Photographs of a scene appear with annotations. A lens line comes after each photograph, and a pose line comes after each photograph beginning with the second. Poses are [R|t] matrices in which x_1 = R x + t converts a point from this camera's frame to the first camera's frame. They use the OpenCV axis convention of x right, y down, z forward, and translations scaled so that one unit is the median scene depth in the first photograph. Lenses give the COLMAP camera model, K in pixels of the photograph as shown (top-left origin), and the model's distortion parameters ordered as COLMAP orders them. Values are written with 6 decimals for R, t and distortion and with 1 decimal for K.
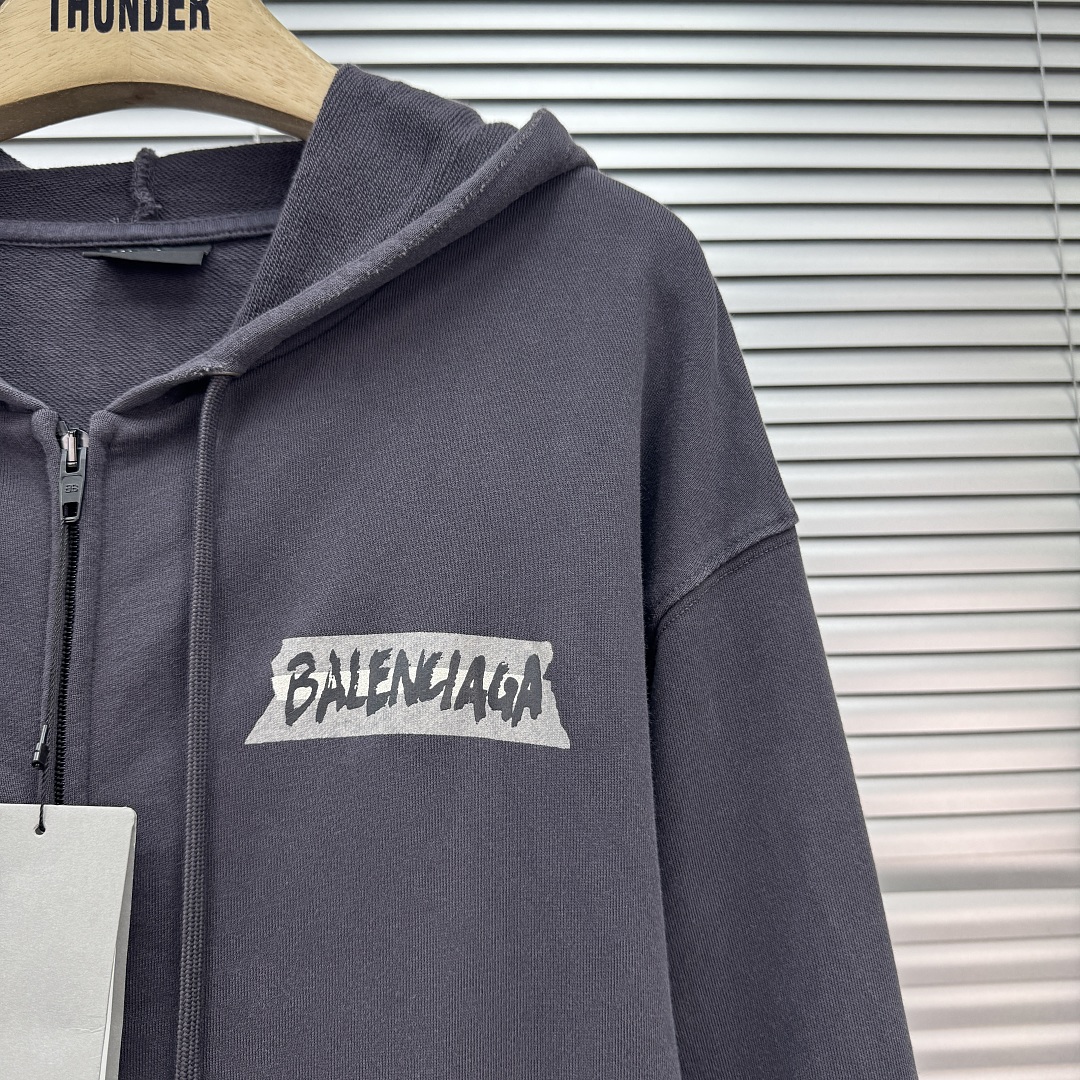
lens RADIAL K [[1158.8, 0, 539.2], [0, 1158.8, 539.9], [0, 0, 1]] dist [0.002065, 0.000000]
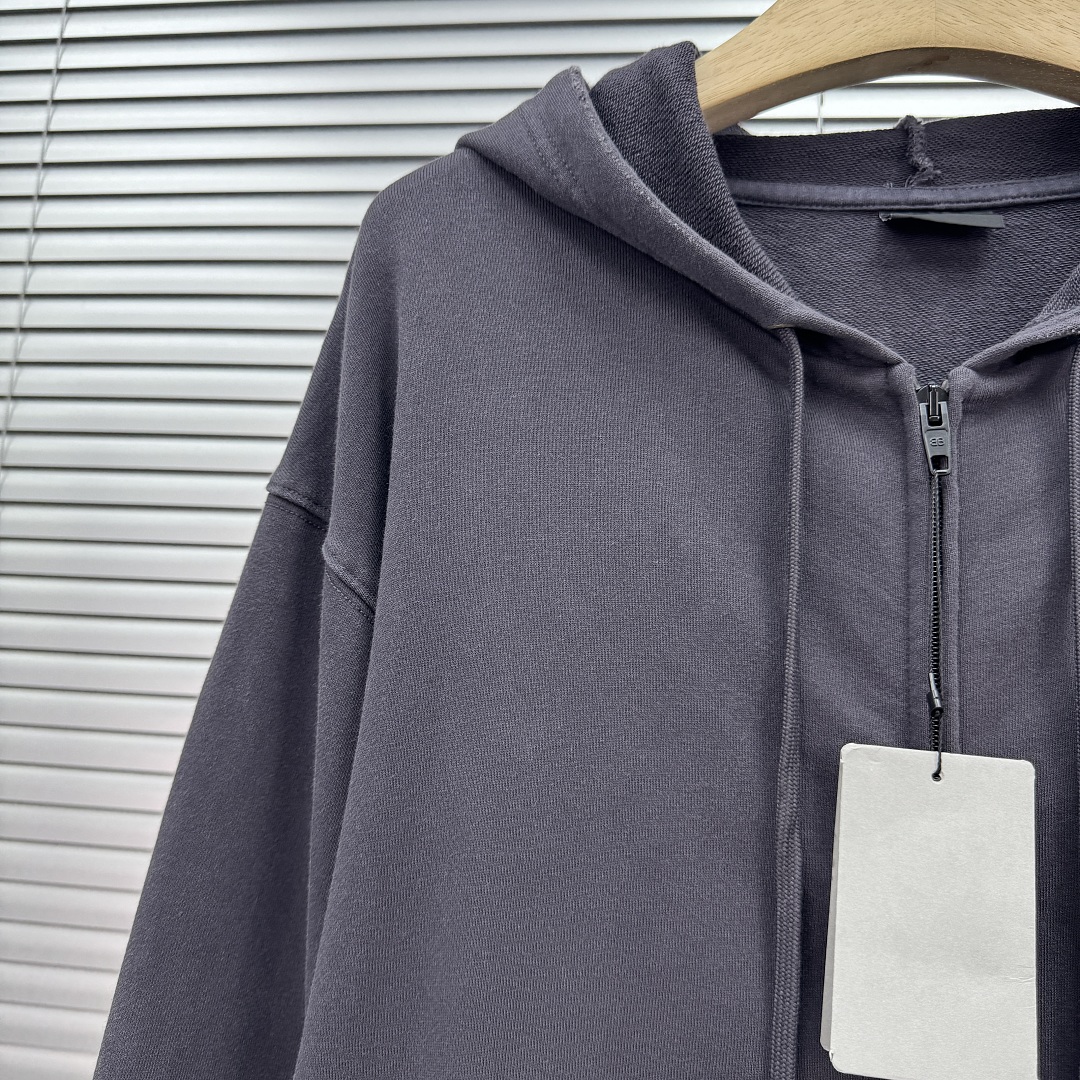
lens RADIAL K [[1158.8, 0, 538.0], [0, 1158.8, 536.7], [0, 0, 1]] dist [0.002065, 0.000000]
pose [[0.990246, 0.051178, -0.129587, -0.530065], [-0.052891, 0.998552, -0.009811, 0.057204], [0.128897, 0.016569, 0.991520, -0.036986]]
